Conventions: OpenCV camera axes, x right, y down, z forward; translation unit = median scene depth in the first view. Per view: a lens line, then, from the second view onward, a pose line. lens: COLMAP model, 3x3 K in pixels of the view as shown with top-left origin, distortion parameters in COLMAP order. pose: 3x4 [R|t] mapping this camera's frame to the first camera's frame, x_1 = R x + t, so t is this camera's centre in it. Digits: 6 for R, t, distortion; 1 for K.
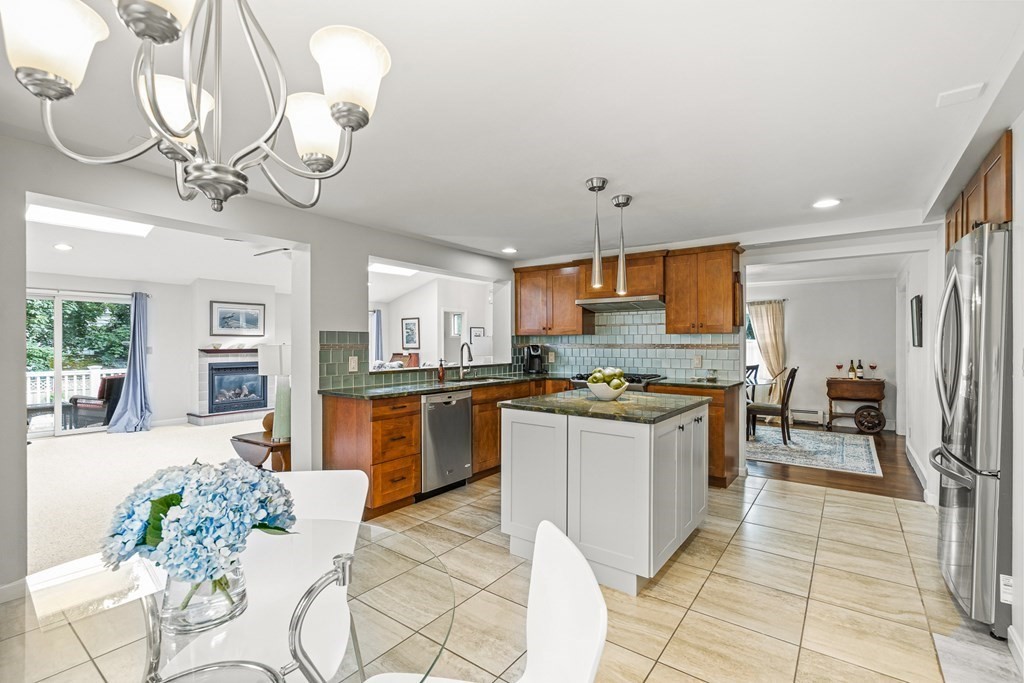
lens RADIAL K [[471.7, 0, 507.3], [0, 471.7, 345.6], [0, 0, 1]] dist [0.001401, 0.001893]
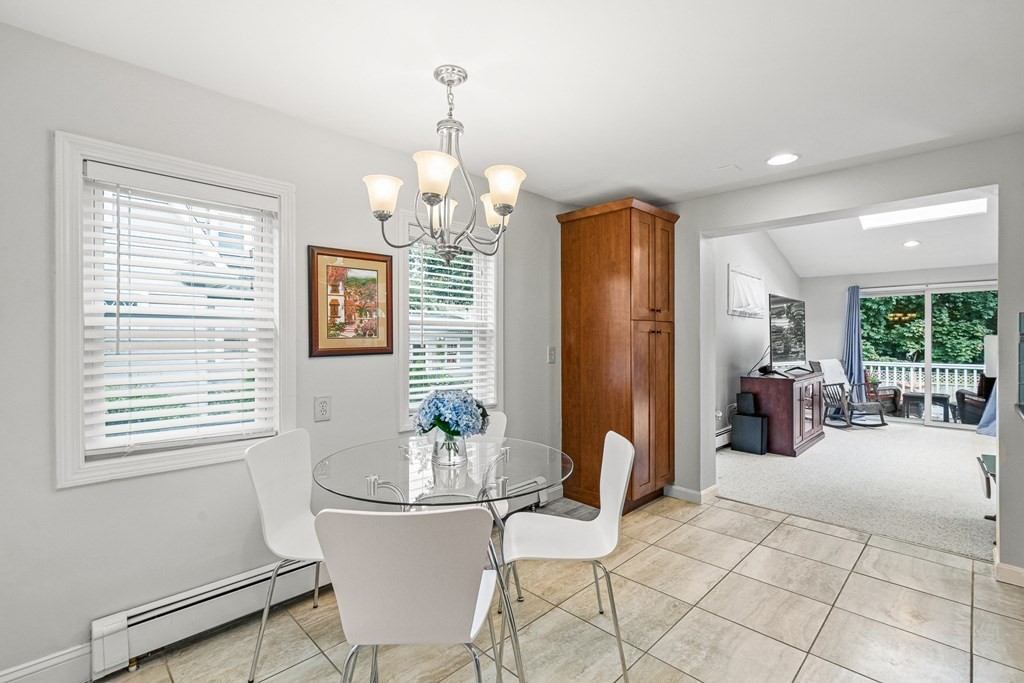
lens RADIAL K [[471.7, 0, 507.2], [0, 471.7, 340.8], [0, 0, 1]] dist [0.001401, 0.001893]
pose [[-0.140645, 0.004471, -0.990050, 0.279079], [-0.003945, 0.999979, 0.005076, 0.004998], [0.990052, 0.004620, -0.140624, 0.320737]]
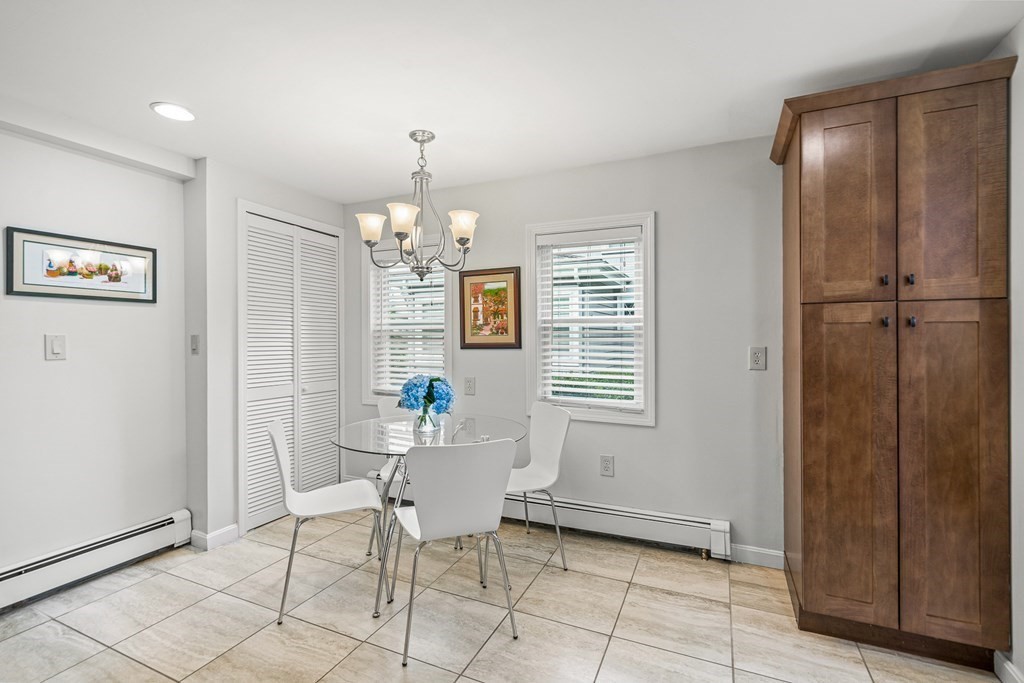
lens RADIAL K [[471.7, 0, 501.6], [0, 471.7, 338.3], [0, 0, 1]] dist [0.001401, 0.001893]
pose [[-0.979803, 0.005713, -0.199884, -0.115940], [0.003477, 0.999927, 0.011535, 0.001340], [0.199936, 0.010607, -0.979752, 0.778215]]
